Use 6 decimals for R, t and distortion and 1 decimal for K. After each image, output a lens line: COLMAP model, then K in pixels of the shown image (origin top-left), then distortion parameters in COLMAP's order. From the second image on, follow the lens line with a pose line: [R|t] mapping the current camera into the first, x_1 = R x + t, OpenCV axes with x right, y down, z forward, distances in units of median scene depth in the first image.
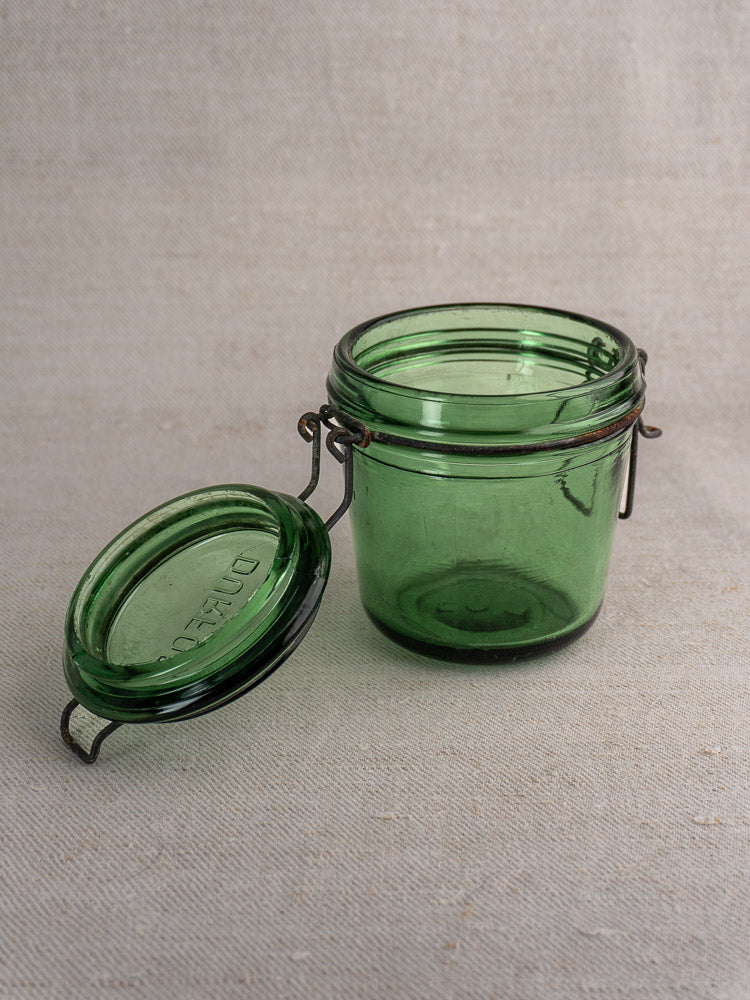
lens RADIAL K [[1596.7, 0, 369.5], [0, 1596.7, 433.2], [0, 0, 1]] dist [-0.005441, 0.104177]
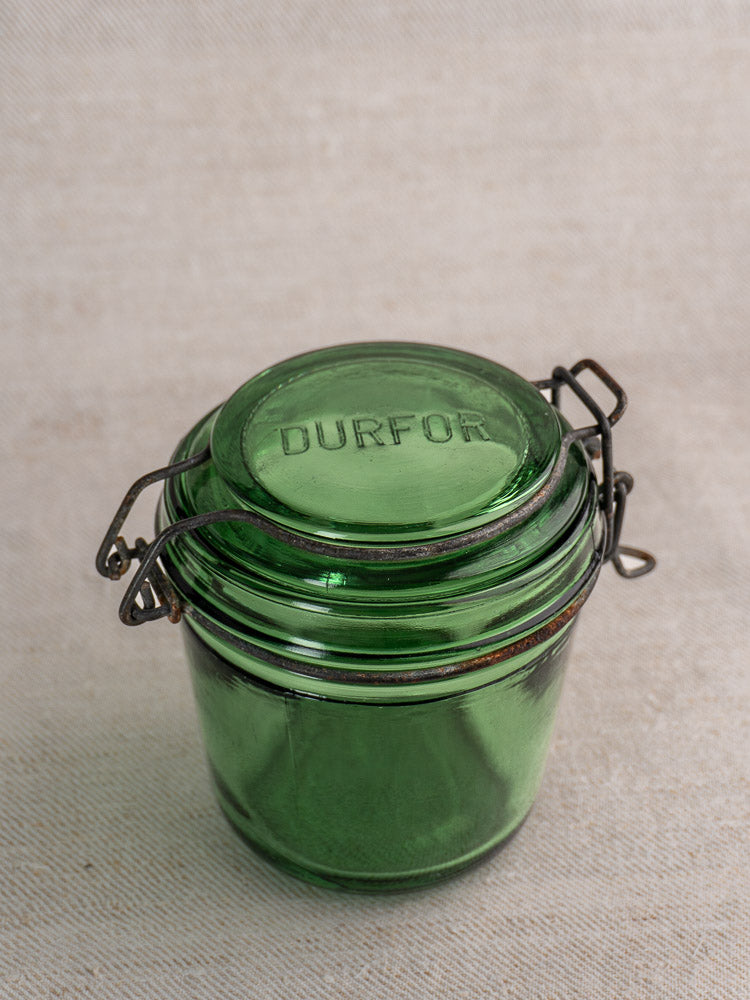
lens RADIAL K [[1894.9, 0, 372.4], [0, 1894.9, 443.8], [0, 0, 1]] dist [0.057169, 0.277803]
pose [[0.992836, -0.057651, 0.104654, -0.041825], [0.032862, 0.973870, 0.224717, -0.217627], [-0.114875, -0.219668, 0.968788, 0.172129]]
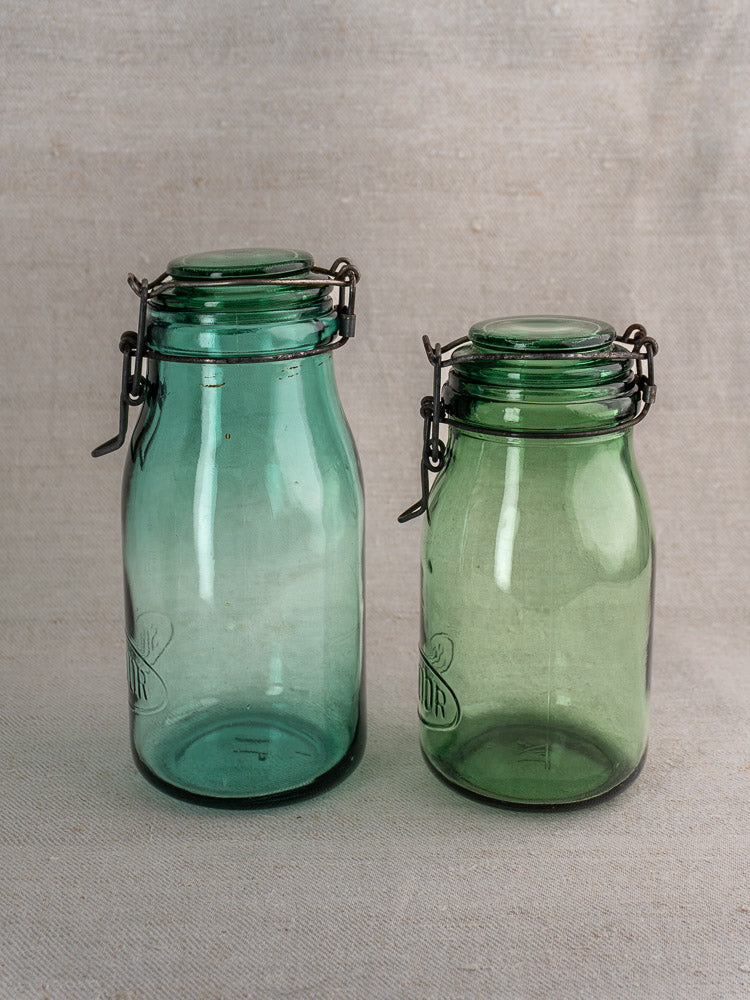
lens RADIAL K [[1513.4, 0, 379.4], [0, 1513.4, 456.8], [0, 0, 1]] dist [-0.007702, 0.138222]
pose [[0.999492, -0.001049, 0.031843, -0.064549], [0.004922, 0.992546, -0.121775, 0.006900], [-0.031478, 0.121870, 0.992047, -0.082739]]
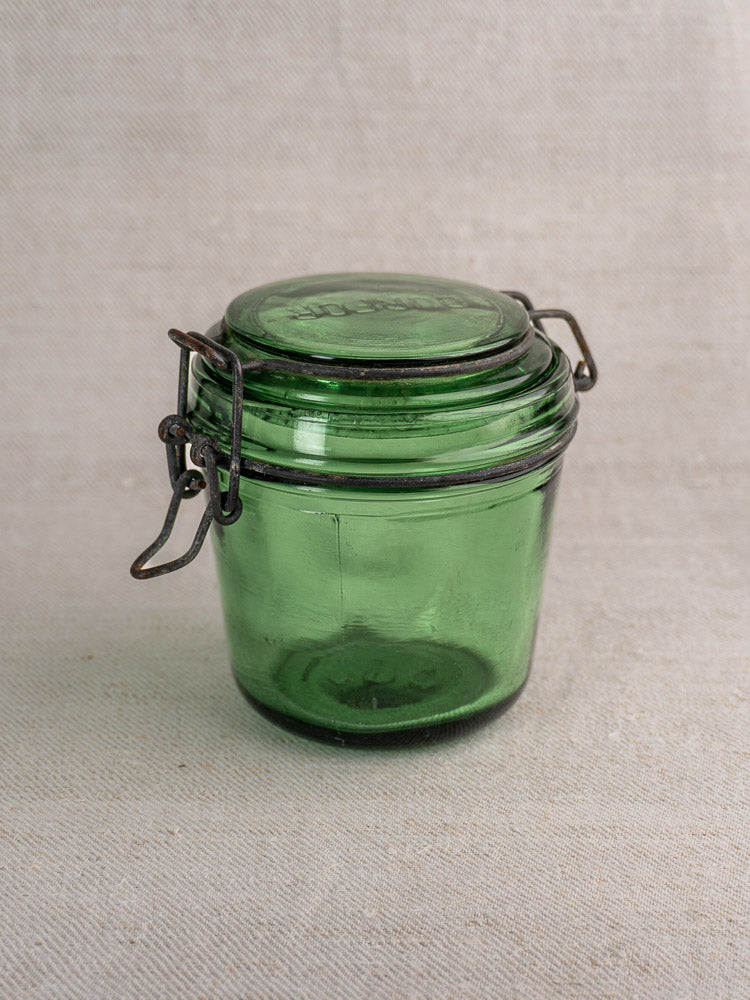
lens RADIAL K [[1898.3, 0, 375.0], [0, 1898.3, 500.0], [0, 0, 1]] dist [0.048945, 0.117061]
pose [[0.999914, 0.010820, -0.007404, 0.002741], [-0.010758, 0.999907, 0.008399, -0.006155], [0.007495, -0.008318, 0.999937, 0.075034]]
